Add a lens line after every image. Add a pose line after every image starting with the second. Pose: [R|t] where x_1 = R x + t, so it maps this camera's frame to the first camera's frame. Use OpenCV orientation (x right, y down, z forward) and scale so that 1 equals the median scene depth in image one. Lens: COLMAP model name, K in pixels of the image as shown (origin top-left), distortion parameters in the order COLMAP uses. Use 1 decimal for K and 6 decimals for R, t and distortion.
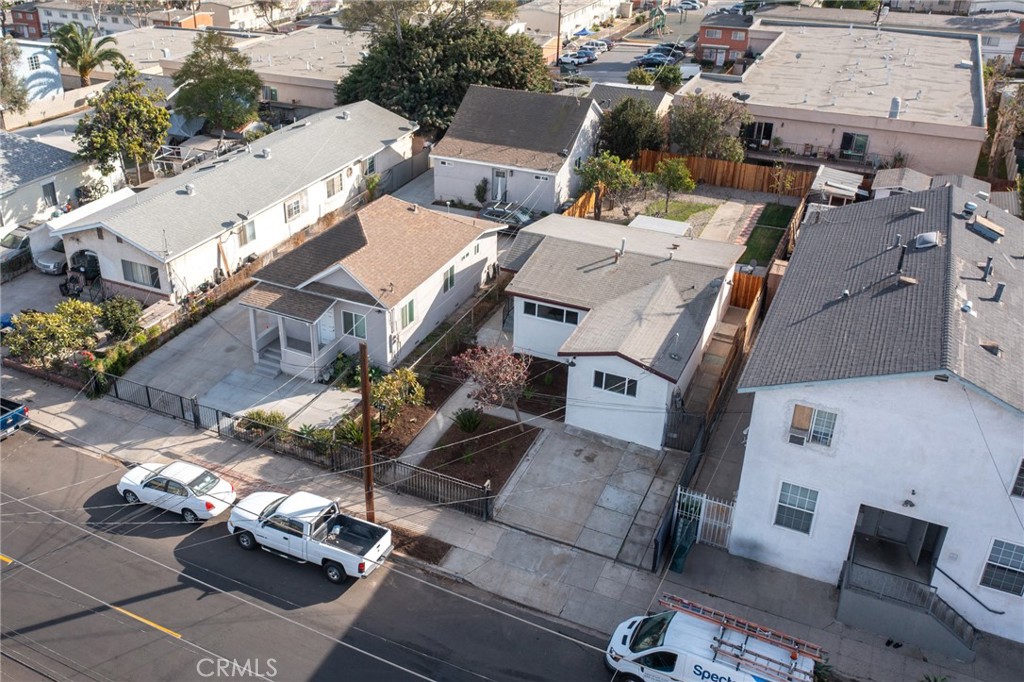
lens RADIAL K [[931.4, 0, 512.0], [0, 931.4, 341.0], [0, 0, 1]] dist [-0.003495, -0.002777]
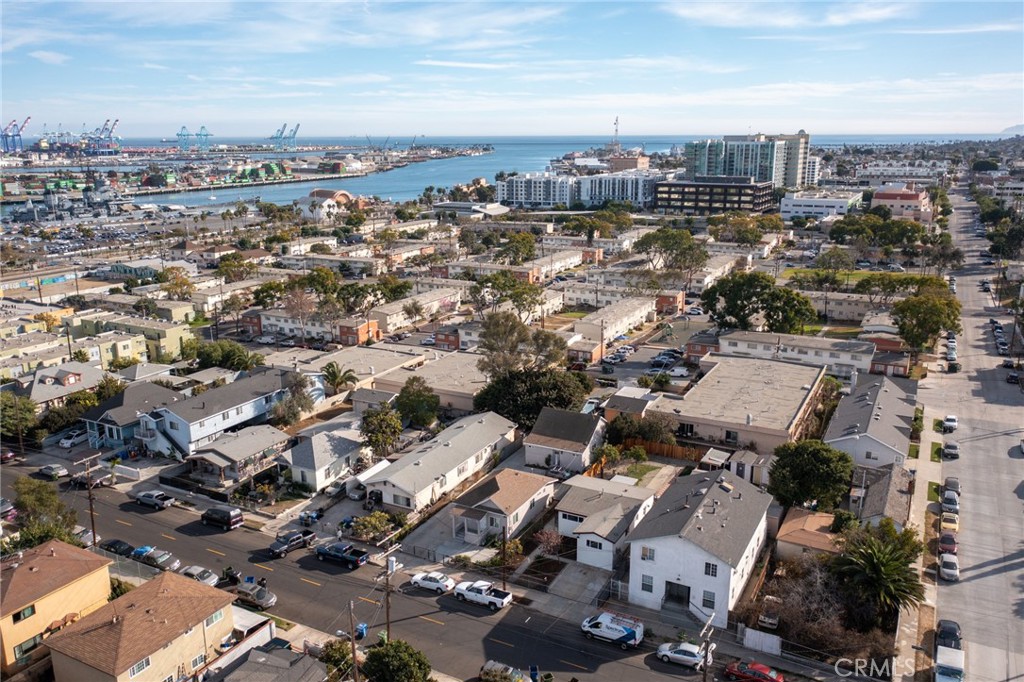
lens RADIAL K [[799.2, 0, 512.0], [0, 799.2, 341.0], [0, 0, 1]] dist [-0.000157, 0.001363]
pose [[0.995714, -0.012840, -0.091585, 0.069317], [-0.011112, 0.966529, -0.256318, 0.052894], [0.091811, 0.256238, 0.962244, -1.022251]]
